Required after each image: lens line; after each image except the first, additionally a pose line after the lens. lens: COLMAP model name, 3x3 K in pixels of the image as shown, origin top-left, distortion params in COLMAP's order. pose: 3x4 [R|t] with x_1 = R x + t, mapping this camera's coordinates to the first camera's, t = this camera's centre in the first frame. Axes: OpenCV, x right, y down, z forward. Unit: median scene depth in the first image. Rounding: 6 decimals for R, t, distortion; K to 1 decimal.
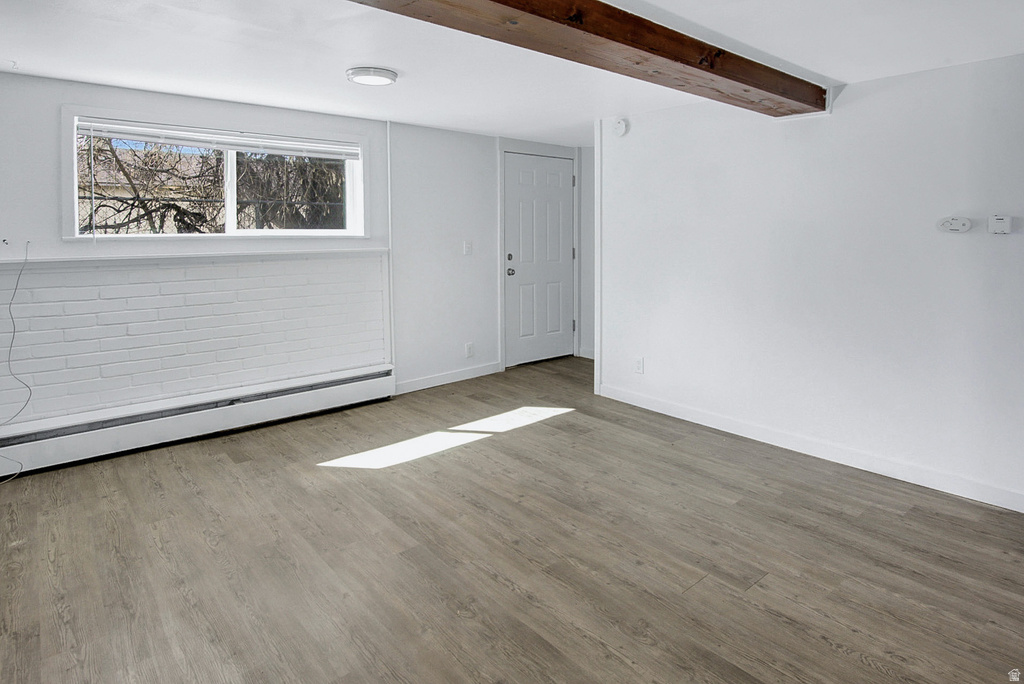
lens RADIAL K [[577.5, 0, 499.2], [0, 577.5, 249.8], [0, 0, 1]] dist [-0.013291, 0.000540]
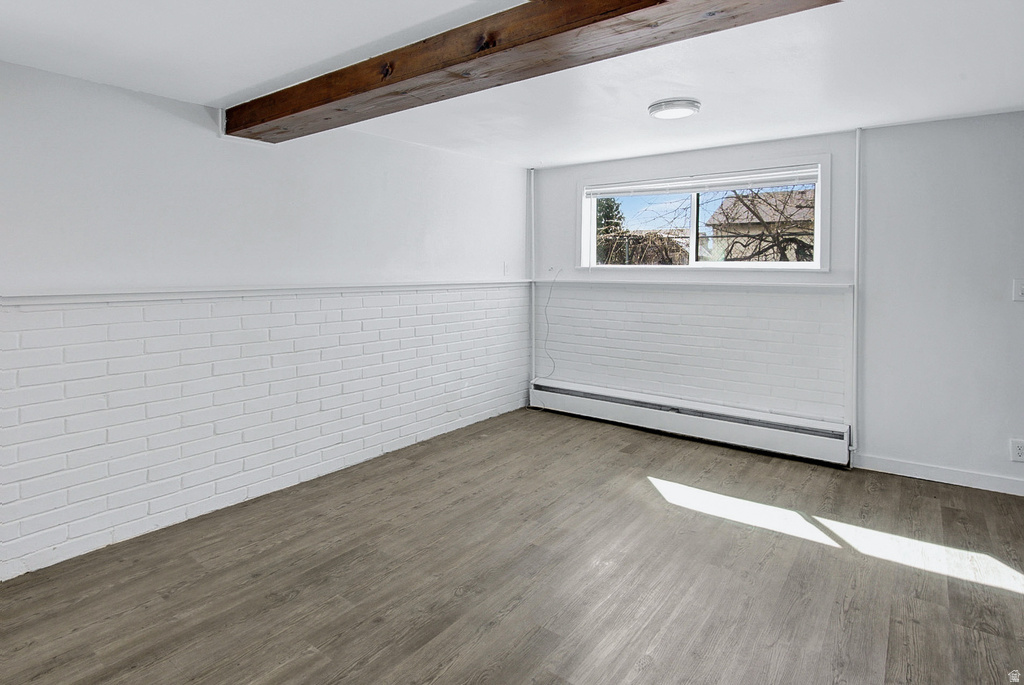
lens RADIAL K [[533.6, 0, 501.1], [0, 533.6, 271.7], [0, 0, 1]] dist [-0.011695, -0.000897]
pose [[0.227009, 0.016916, -0.973746, 0.434496], [-0.031823, 0.999444, 0.009944, -0.012349], [0.973373, 0.028730, 0.227421, 0.354658]]
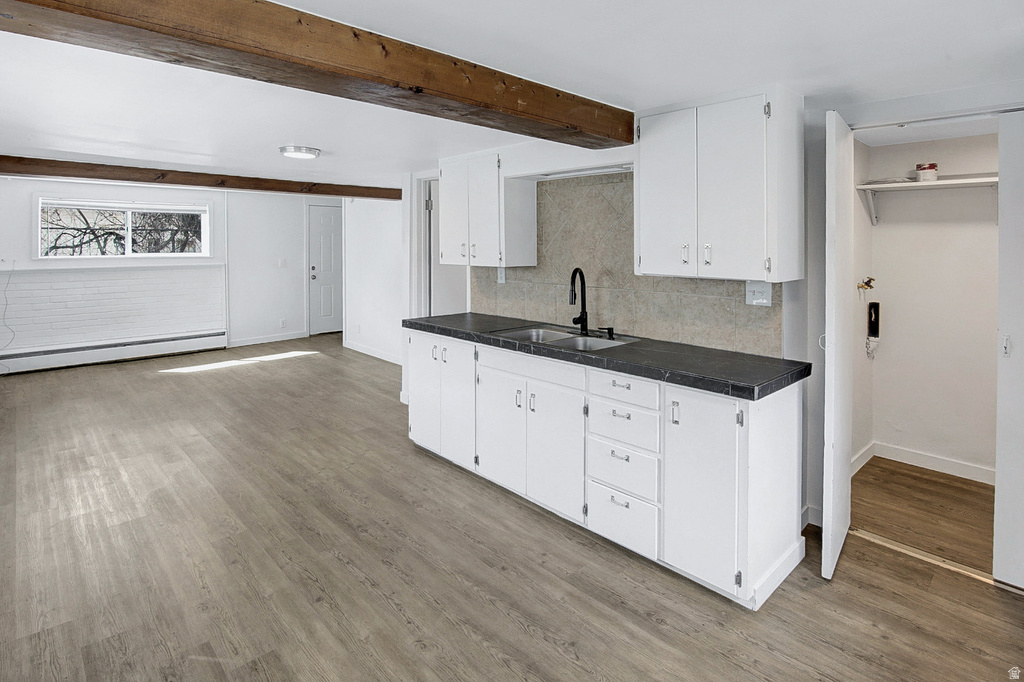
lens RADIAL K [[529.8, 0, 491.1], [0, 529.8, 250.2], [0, 0, 1]] dist [-0.014968, -0.000549]
pose [[0.998672, 0.007183, 0.051016, 0.553394], [-0.006368, 0.999850, -0.016126, -0.022096], [-0.051124, 0.015779, 0.998568, -0.674510]]
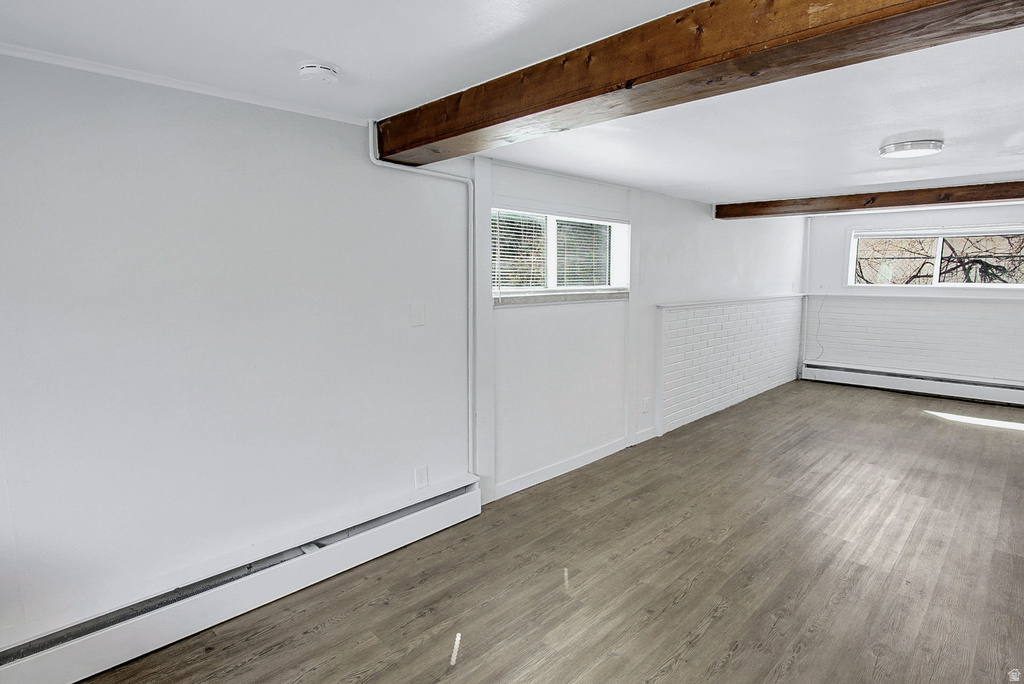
lens RADIAL K [[524.9, 0, 520.9], [0, 524.9, 340.2], [0, 0, 1]] dist [-0.023424, -0.000536]
pose [[0.110804, 0.128900, -0.985448, 0.860601], [-0.022772, 0.991622, 0.127147, -0.029313], [0.993581, 0.008352, 0.112812, -0.373226]]
